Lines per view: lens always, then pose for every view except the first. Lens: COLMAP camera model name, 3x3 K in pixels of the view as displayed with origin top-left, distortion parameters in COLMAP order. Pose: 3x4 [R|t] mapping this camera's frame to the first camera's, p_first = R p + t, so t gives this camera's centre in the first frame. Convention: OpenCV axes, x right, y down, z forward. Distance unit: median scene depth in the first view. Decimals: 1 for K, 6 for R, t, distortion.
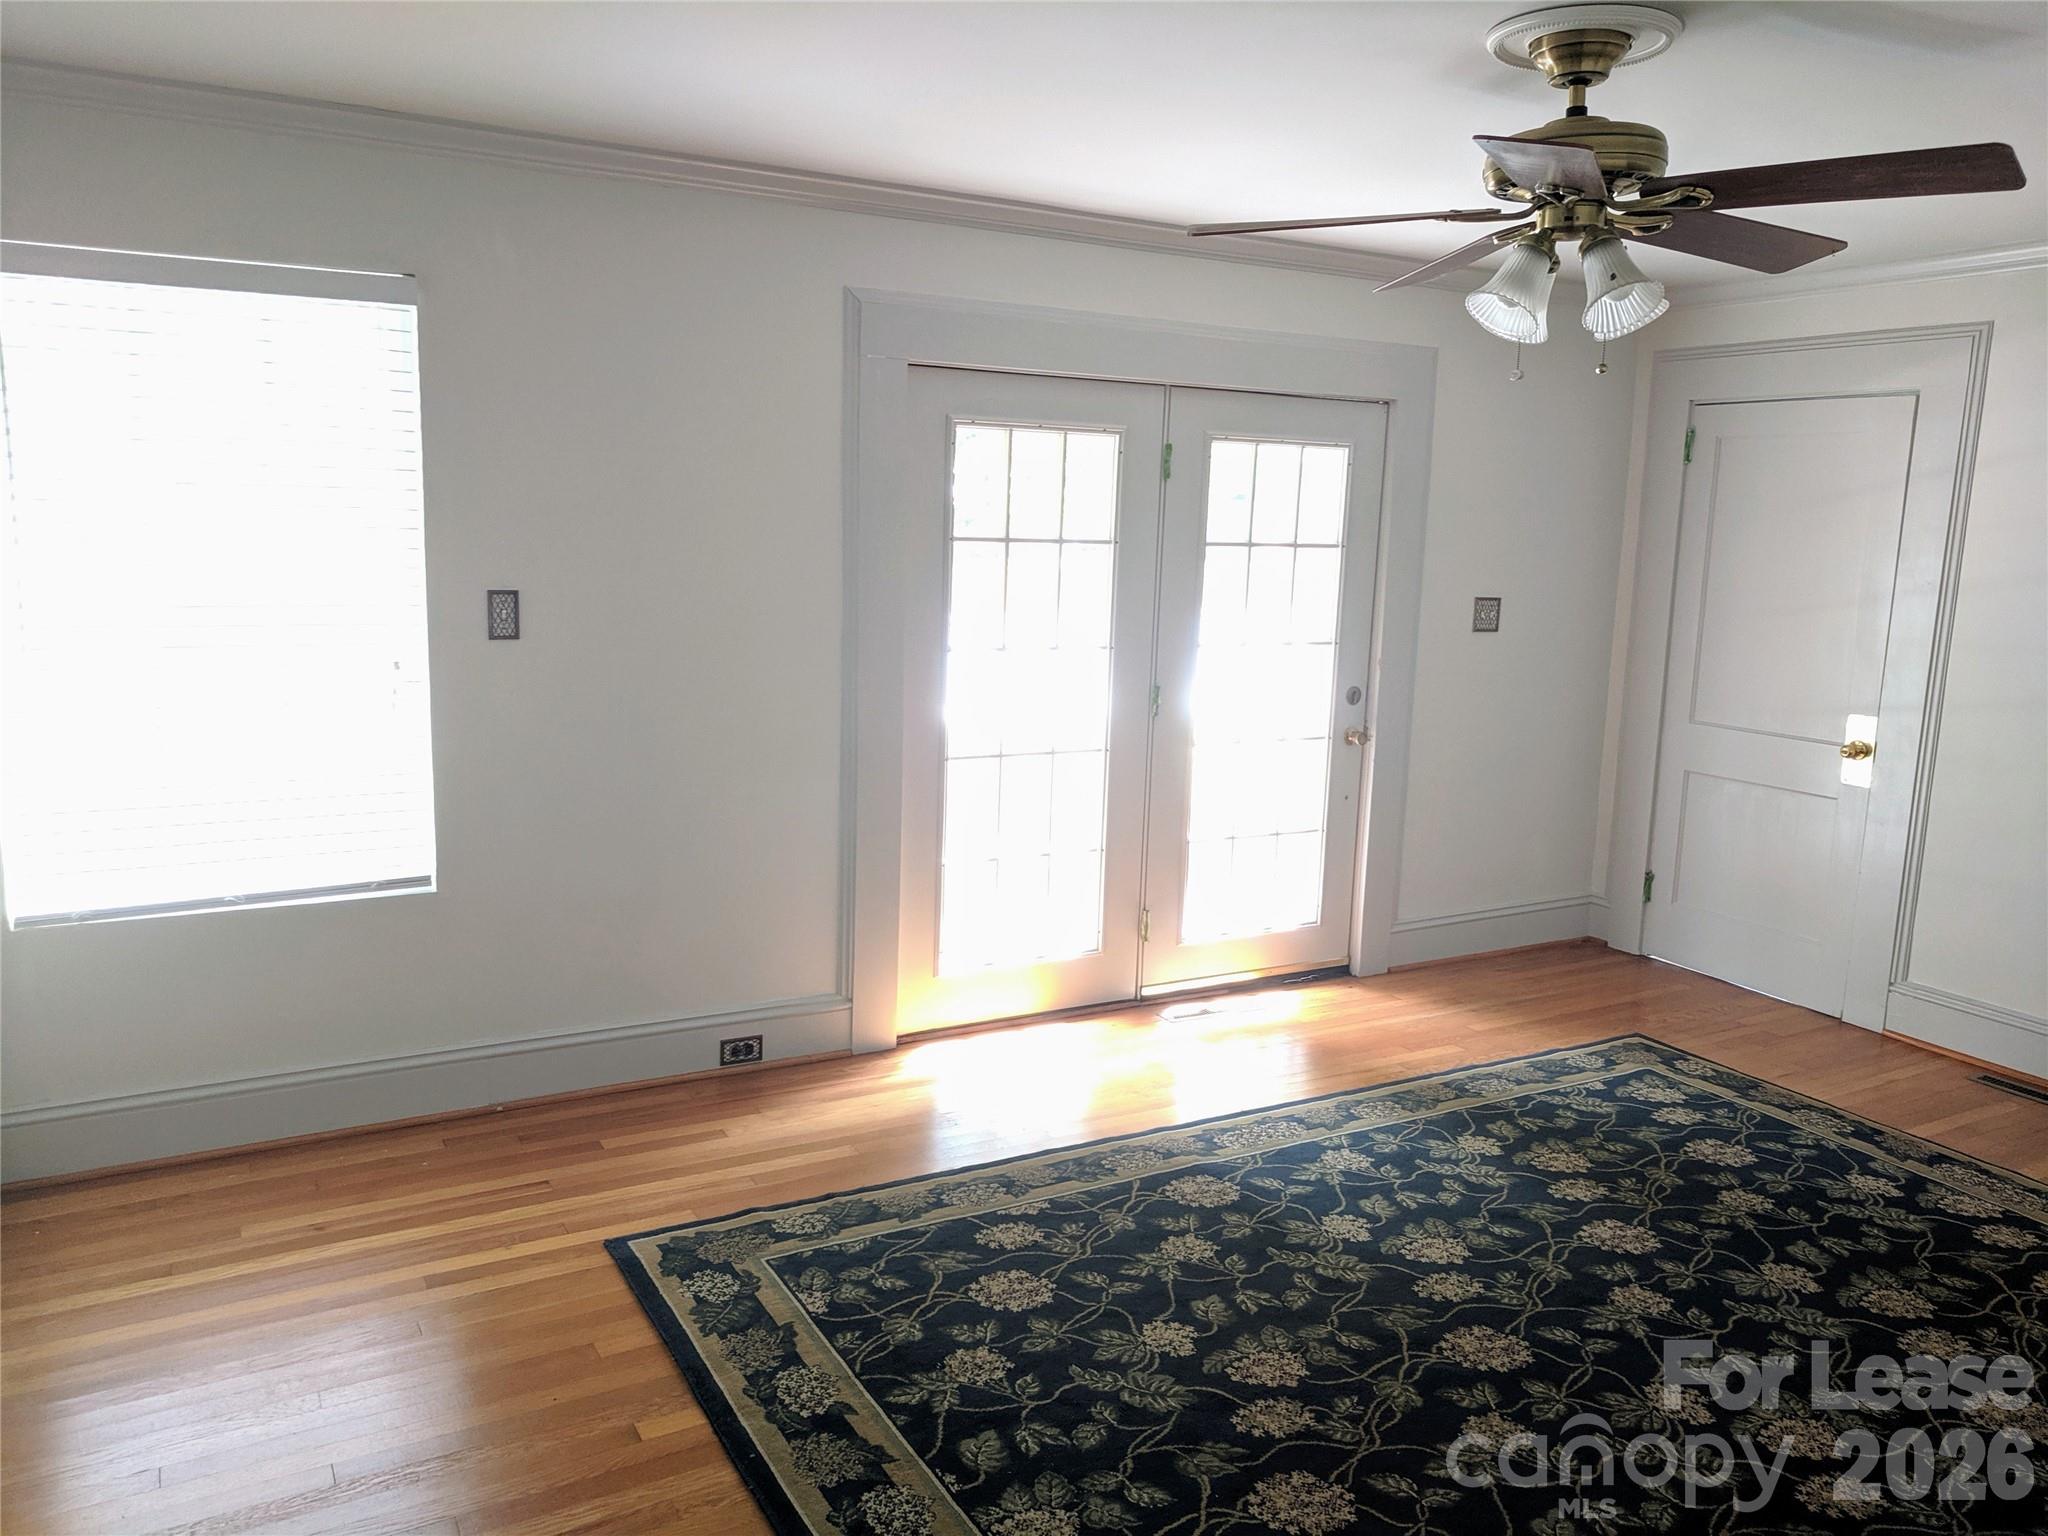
lens RADIAL K [[1539.8, 0, 1024.8], [0, 1539.8, 762.4], [0, 0, 1]] dist [-0.008333, 0.009132]
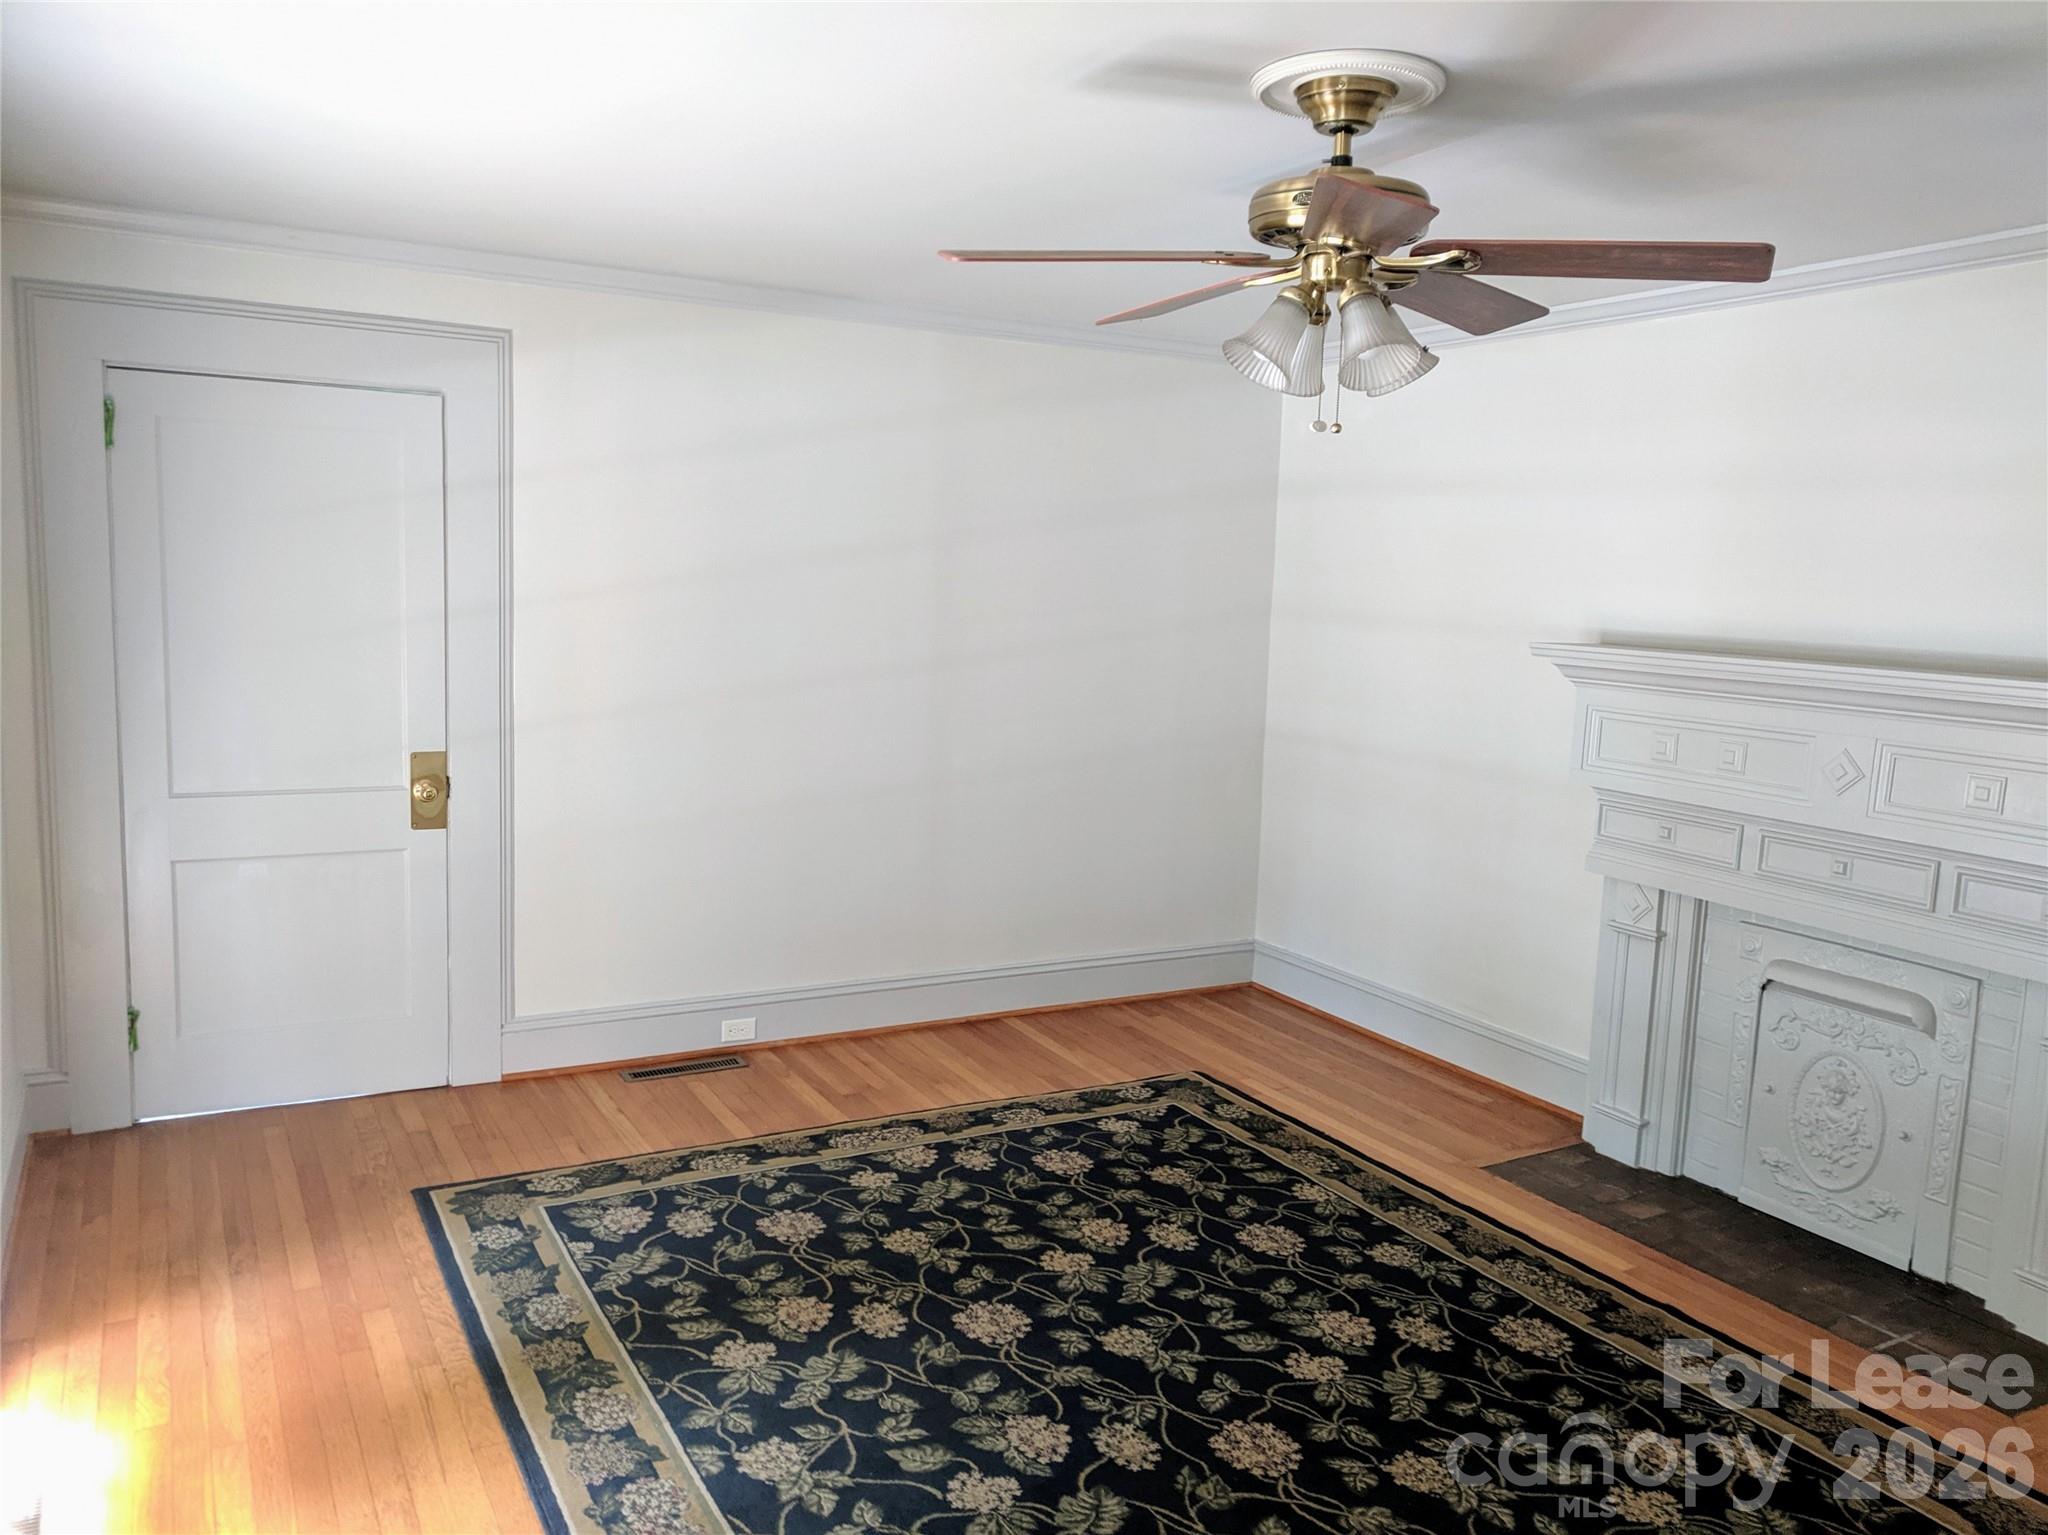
lens RADIAL K [[1539.8, 0, 1028.7], [0, 1539.8, 773.0], [0, 0, 1]] dist [-0.008333, 0.009132]
pose [[0.003220, -0.159350, 0.987217, -0.459012], [0.127503, 0.979230, 0.157645, -0.155613], [-0.991833, 0.125365, 0.023471, 0.858079]]
